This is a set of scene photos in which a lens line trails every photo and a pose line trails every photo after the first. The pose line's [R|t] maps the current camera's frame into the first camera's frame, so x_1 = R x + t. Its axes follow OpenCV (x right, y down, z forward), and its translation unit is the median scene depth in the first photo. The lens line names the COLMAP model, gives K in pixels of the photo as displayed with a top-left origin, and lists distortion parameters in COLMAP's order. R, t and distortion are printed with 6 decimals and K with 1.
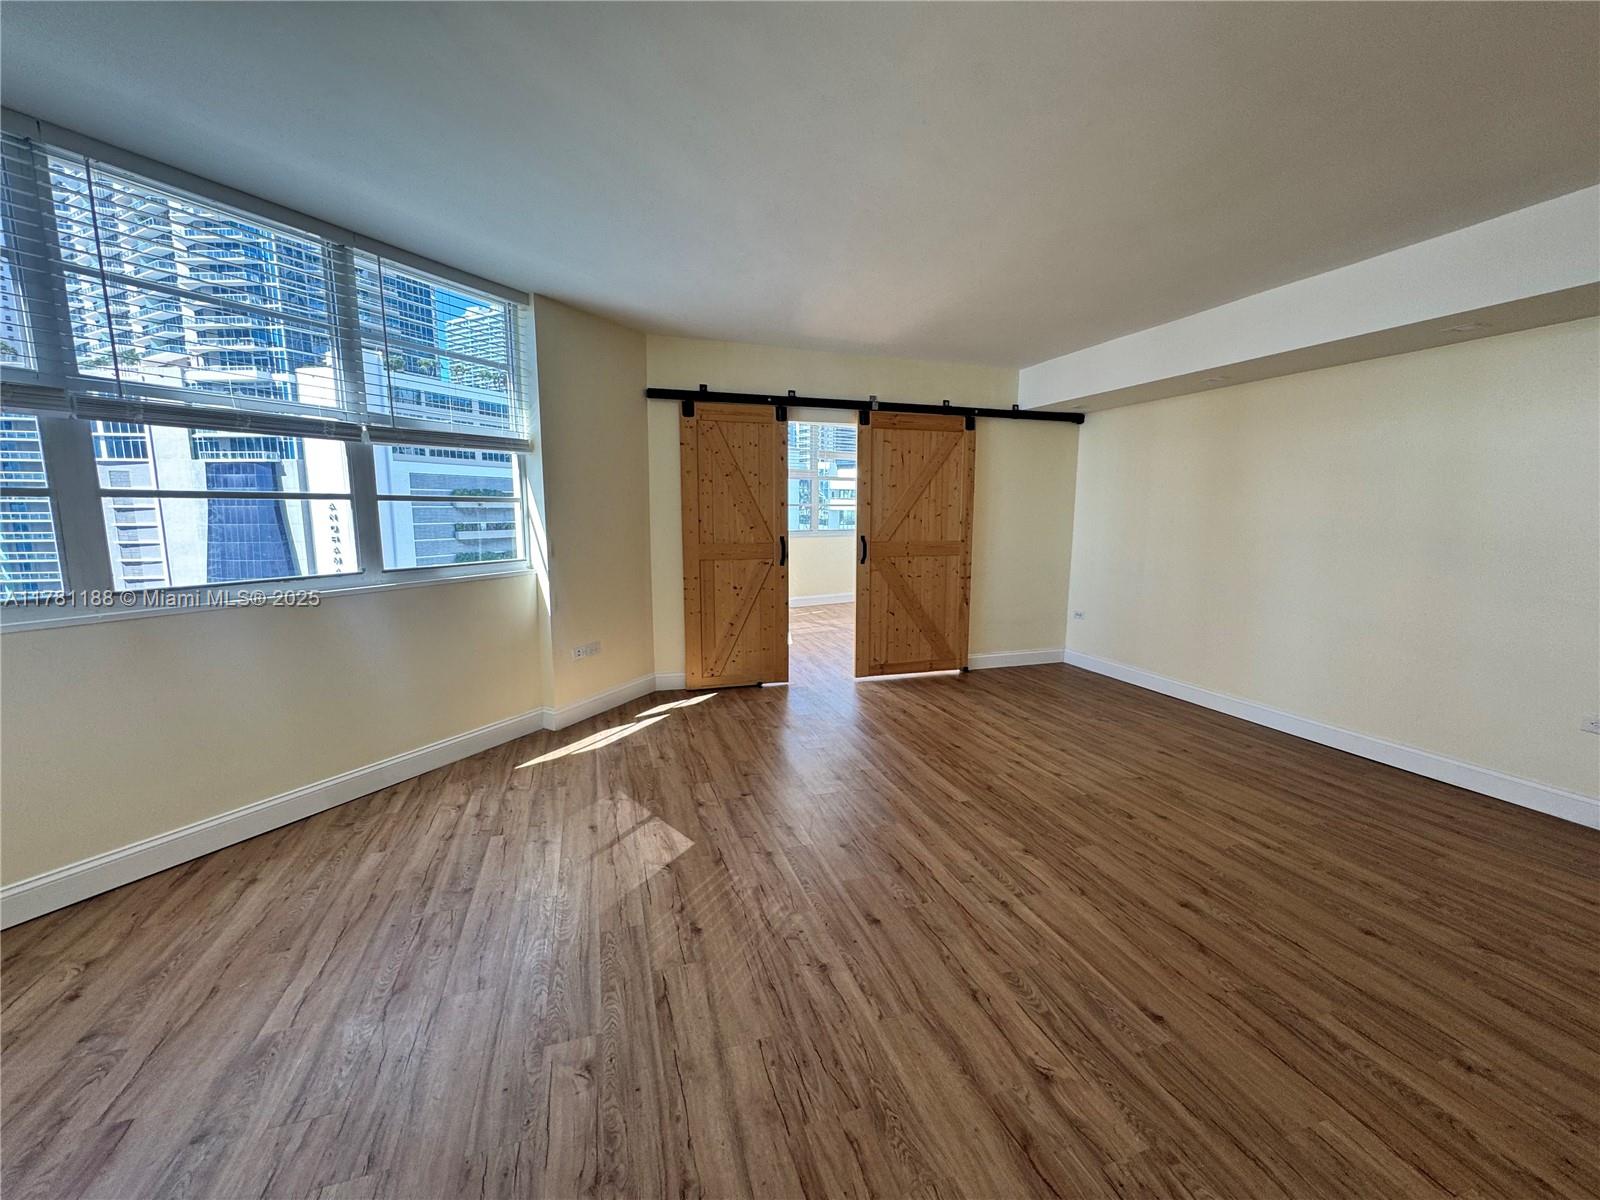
lens RADIAL K [[635.8, 0, 805.7], [0, 635.8, 599.0], [0, 0, 1]] dist [-0.003951, 0.000498]
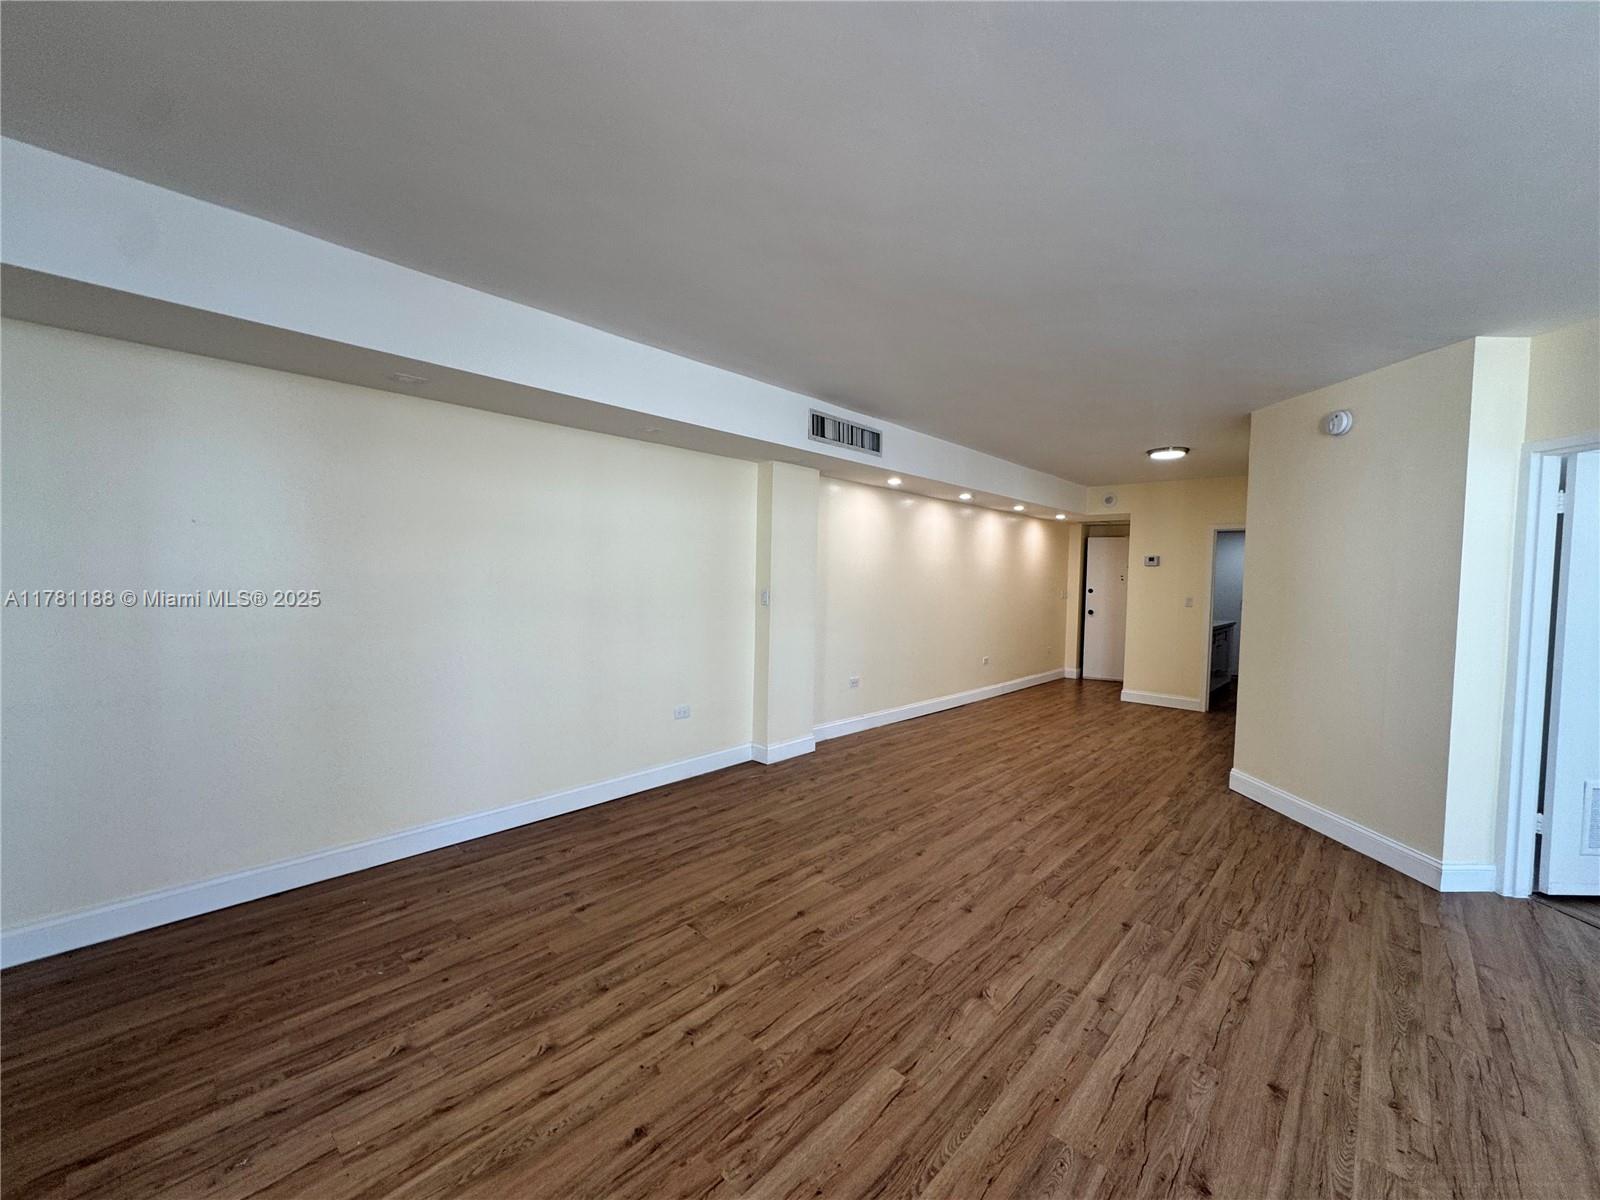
lens RADIAL K [[635.8, 0, 801.7], [0, 635.8, 598.9], [0, 0, 1]] dist [-0.003951, 0.000498]
pose [[-0.470383, -0.049027, 0.881099, -0.236778], [0.100799, 0.988935, 0.108840, -0.219406], [-0.876686, 0.140011, -0.460237, 1.471758]]
